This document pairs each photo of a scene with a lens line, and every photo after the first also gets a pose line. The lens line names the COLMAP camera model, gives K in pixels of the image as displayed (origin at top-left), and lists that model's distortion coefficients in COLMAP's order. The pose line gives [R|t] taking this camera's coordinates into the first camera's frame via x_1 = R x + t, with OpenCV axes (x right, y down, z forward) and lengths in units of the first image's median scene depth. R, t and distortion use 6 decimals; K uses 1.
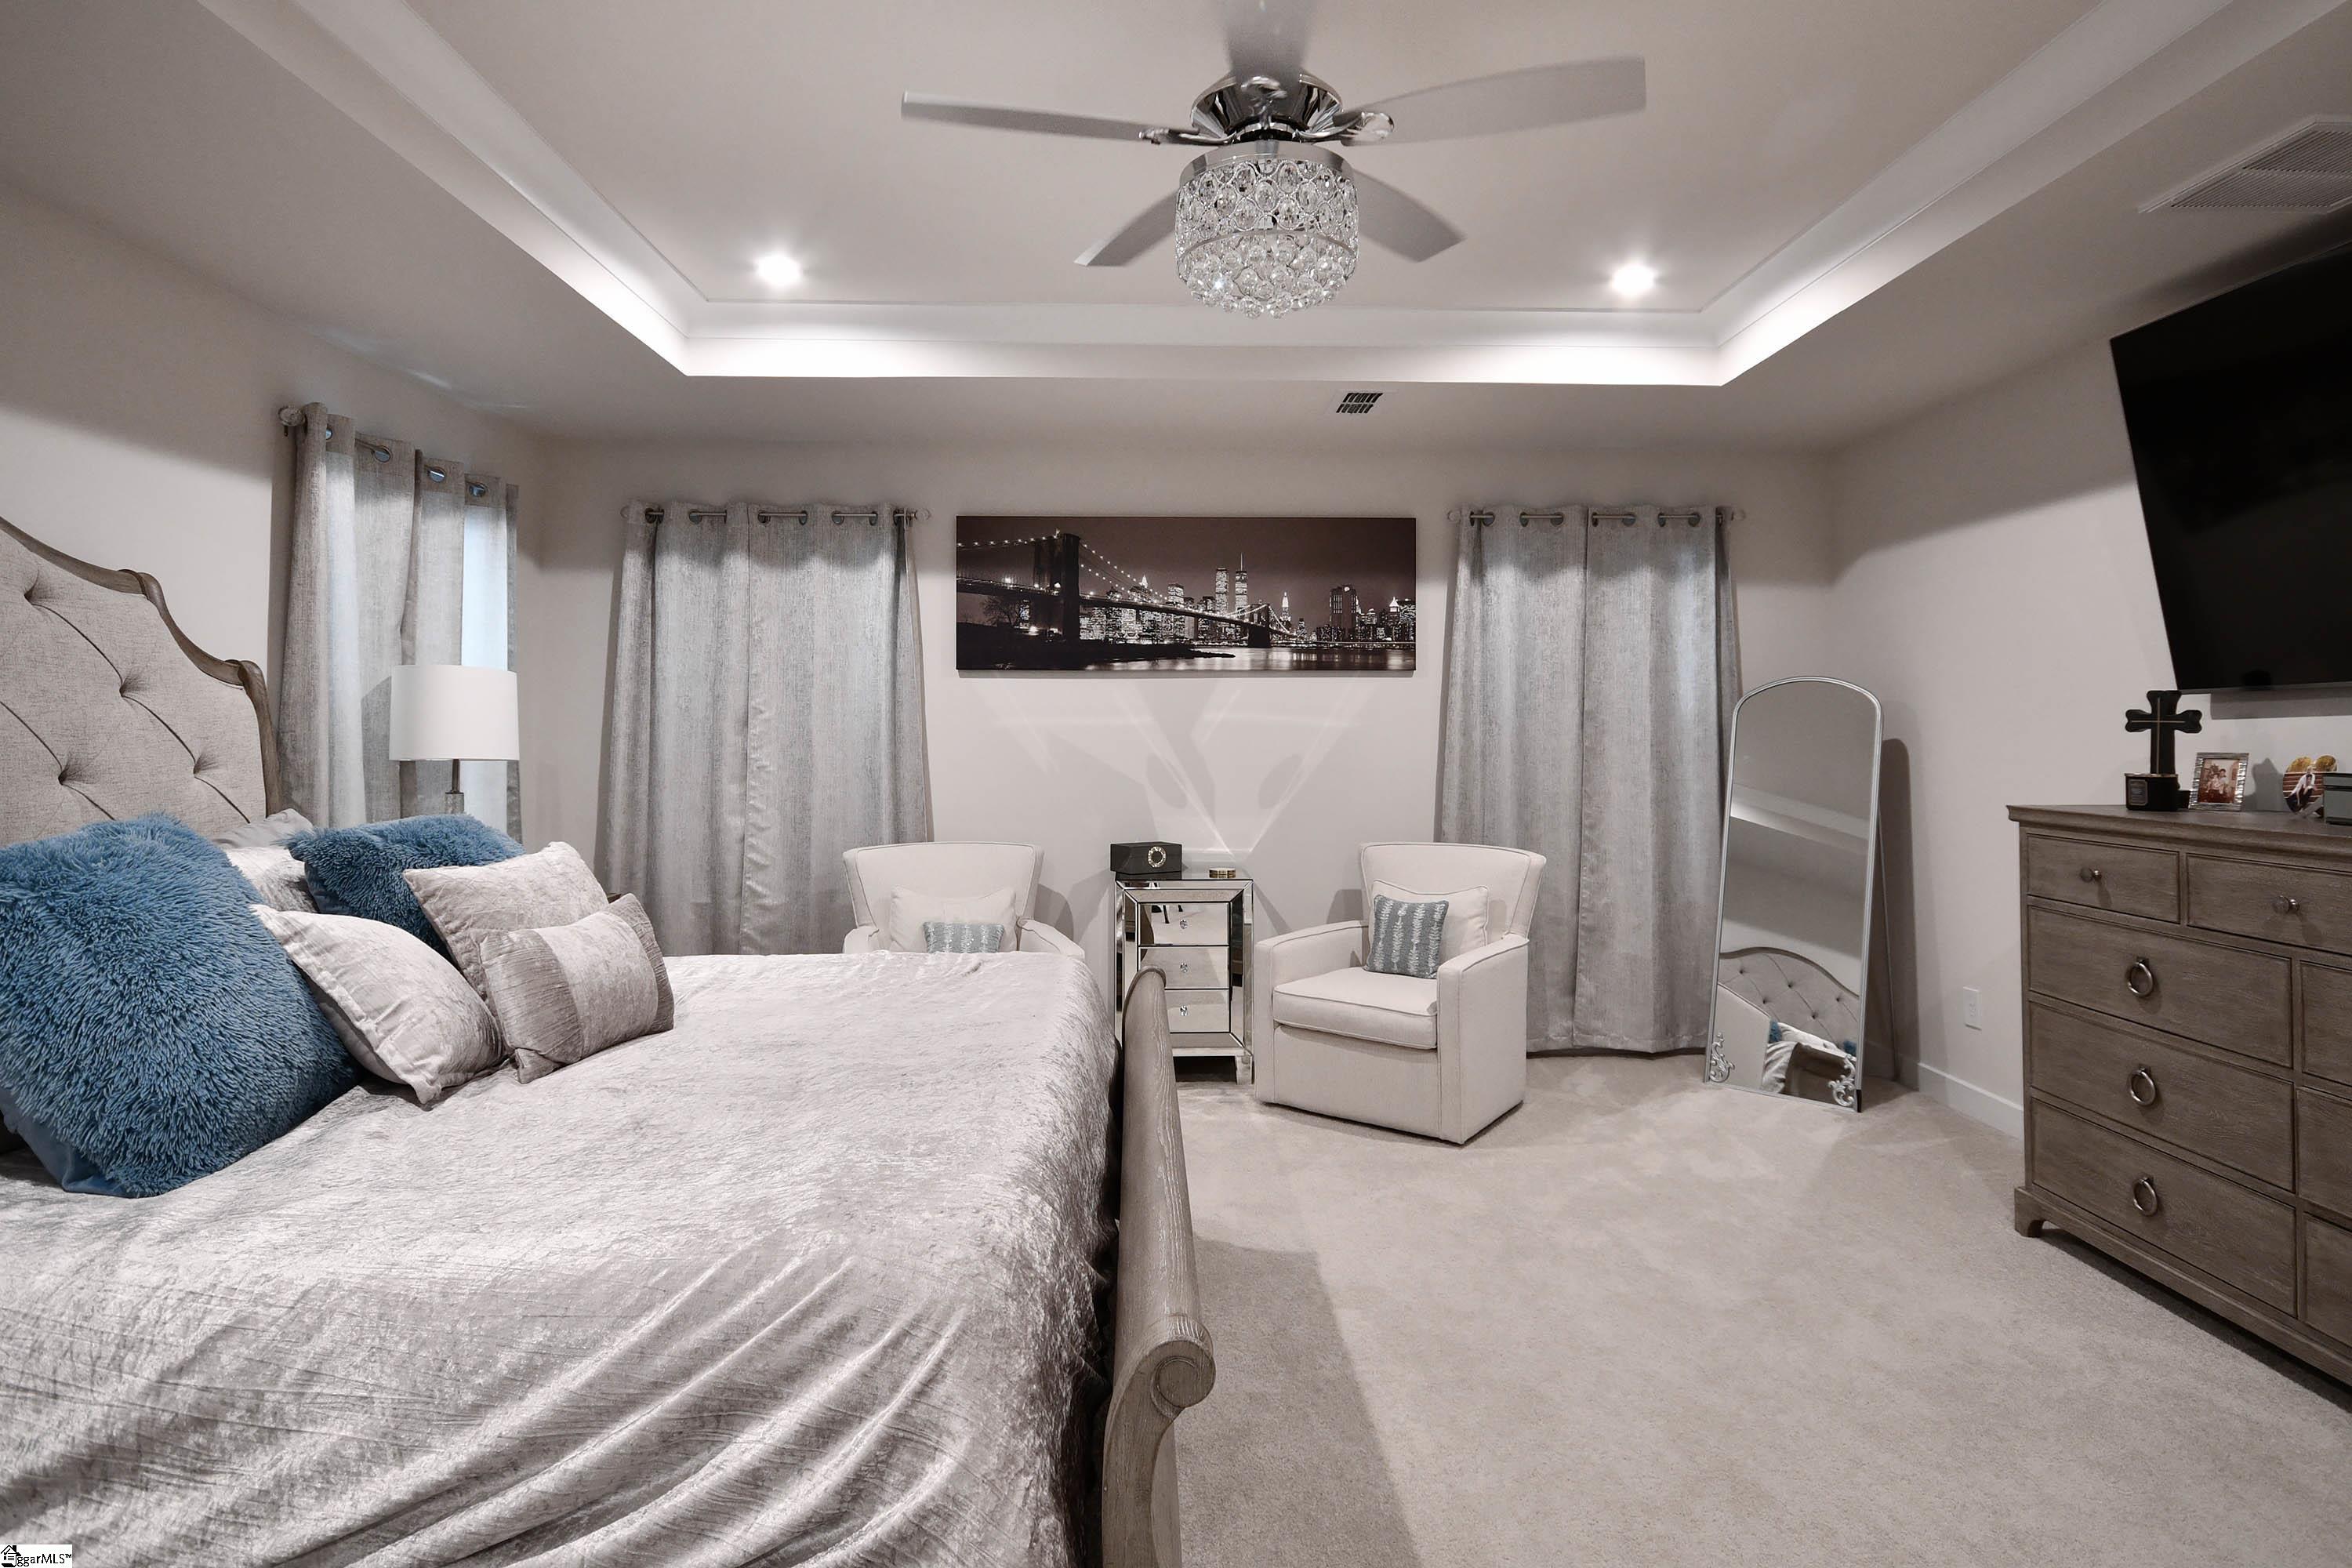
lens RADIAL K [[1206.3, 0, 1171.2], [0, 1206.3, 765.3], [0, 0, 1]] dist [-0.026883, 0.000017]
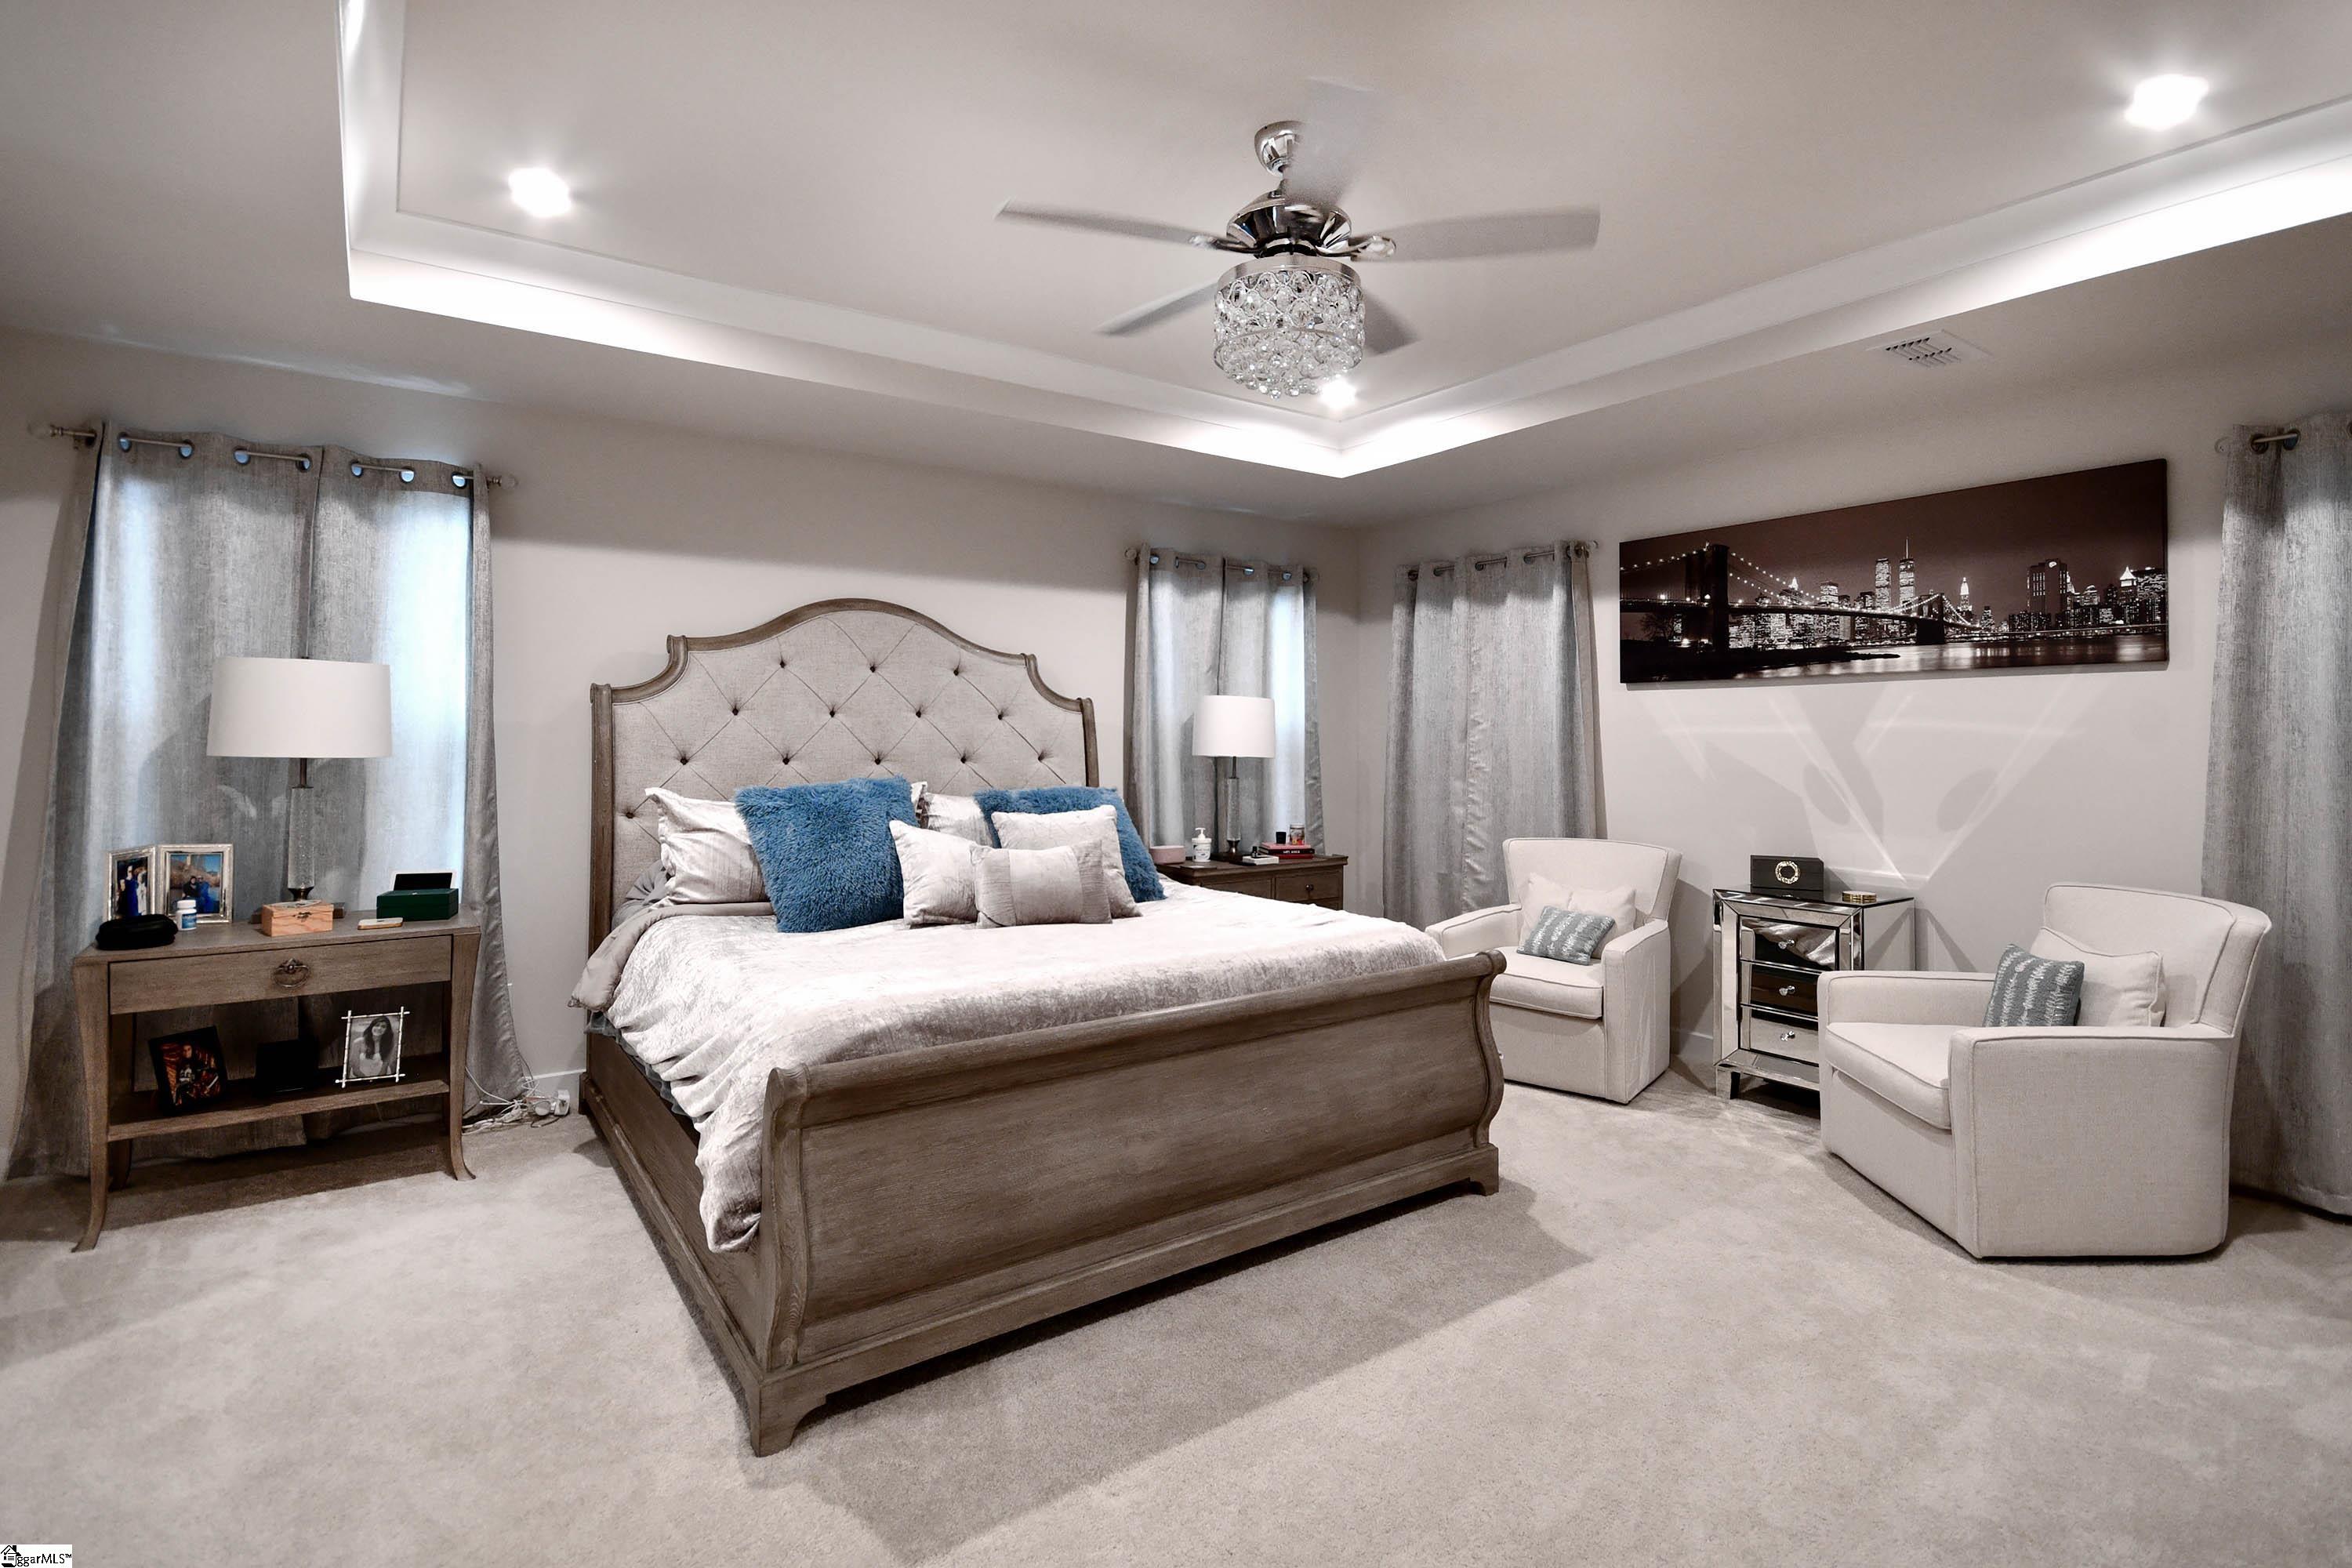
lens RADIAL K [[1063.8, 0, 1183.4], [0, 1063.8, 763.4], [0, 0, 1]] dist [0.018671, -0.014419]
pose [[0.589085, 0.021902, -0.807774, 0.379142], [-0.025941, 0.999630, 0.008186, -0.004462], [0.807654, 0.016132, 0.589435, 0.112786]]
